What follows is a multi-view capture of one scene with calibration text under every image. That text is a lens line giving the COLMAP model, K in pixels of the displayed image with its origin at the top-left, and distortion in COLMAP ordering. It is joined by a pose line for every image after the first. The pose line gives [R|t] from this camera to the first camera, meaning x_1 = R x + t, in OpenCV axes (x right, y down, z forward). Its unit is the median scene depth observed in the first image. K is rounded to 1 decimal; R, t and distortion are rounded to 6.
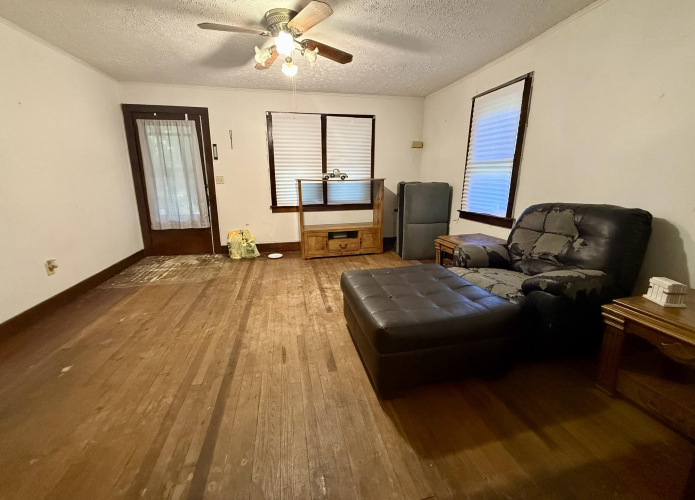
lens RADIAL K [[263.3, 0, 349.4], [0, 263.3, 239.3], [0, 0, 1]] dist [-0.002662, -0.000222]
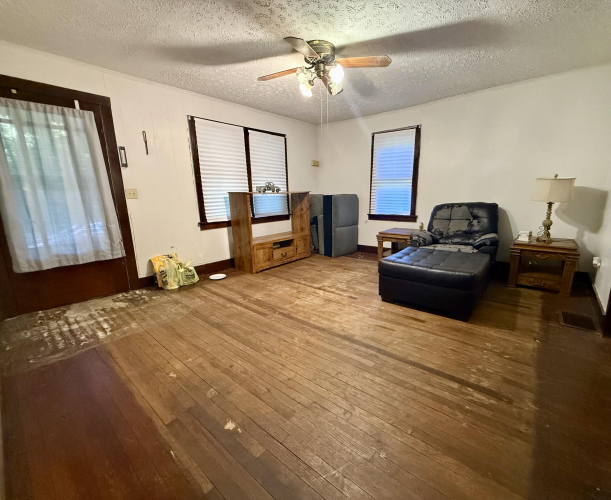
lens RADIAL K [[260.2, 0, 311.4], [0, 260.2, 251.2], [0, 0, 1]] dist [0.000049, -0.000731]
pose [[0.794976, -0.137643, 0.590819, -0.573703], [0.145312, 0.988773, 0.034829, -0.008659], [-0.588980, 0.058165, 0.806052, 0.086897]]
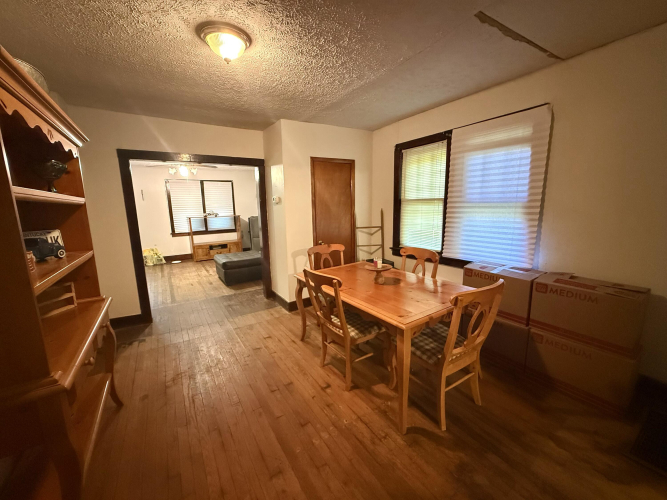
lens RADIAL K [[271.0, 0, 335.0], [0, 271.0, 252.2], [0, 0, 1]] dist [0.001217, 0.000230]
pose [[0.943305, -0.074588, 0.323438, 0.129743], [0.087845, 0.995780, -0.026565, 0.144096], [-0.320092, 0.053471, 0.945876, -1.046667]]
